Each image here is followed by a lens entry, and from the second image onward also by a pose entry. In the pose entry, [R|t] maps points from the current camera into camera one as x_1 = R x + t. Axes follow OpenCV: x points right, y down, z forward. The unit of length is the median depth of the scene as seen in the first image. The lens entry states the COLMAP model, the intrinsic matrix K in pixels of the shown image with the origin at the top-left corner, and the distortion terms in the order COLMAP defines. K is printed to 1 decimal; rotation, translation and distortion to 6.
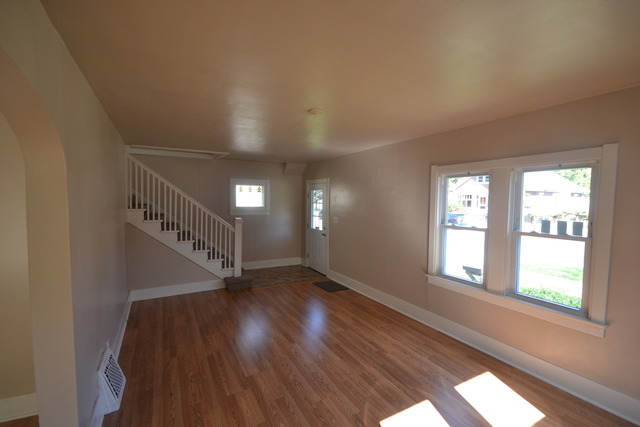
lens RADIAL K [[285.5, 0, 316.7], [0, 285.5, 211.5], [0, 0, 1]] dist [-0.002294, -0.000549]
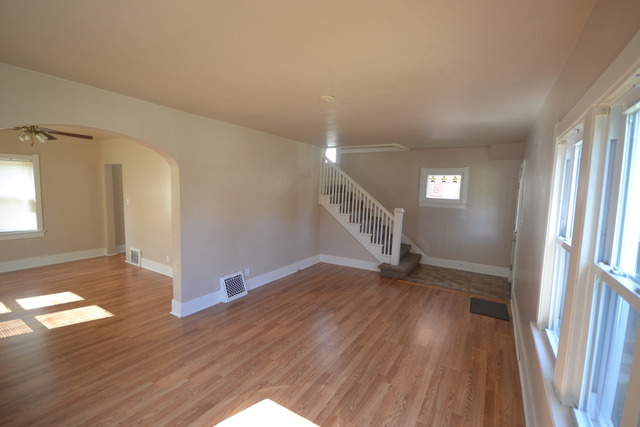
lens RADIAL K [[285.5, 0, 316.7], [0, 285.5, 211.5], [0, 0, 1]] dist [-0.002294, -0.000549]
pose [[0.493554, 0.077403, -0.866264, 0.620396], [-0.058745, 0.996724, 0.055591, -0.003937], [0.867729, 0.023452, 0.496484, 0.337297]]
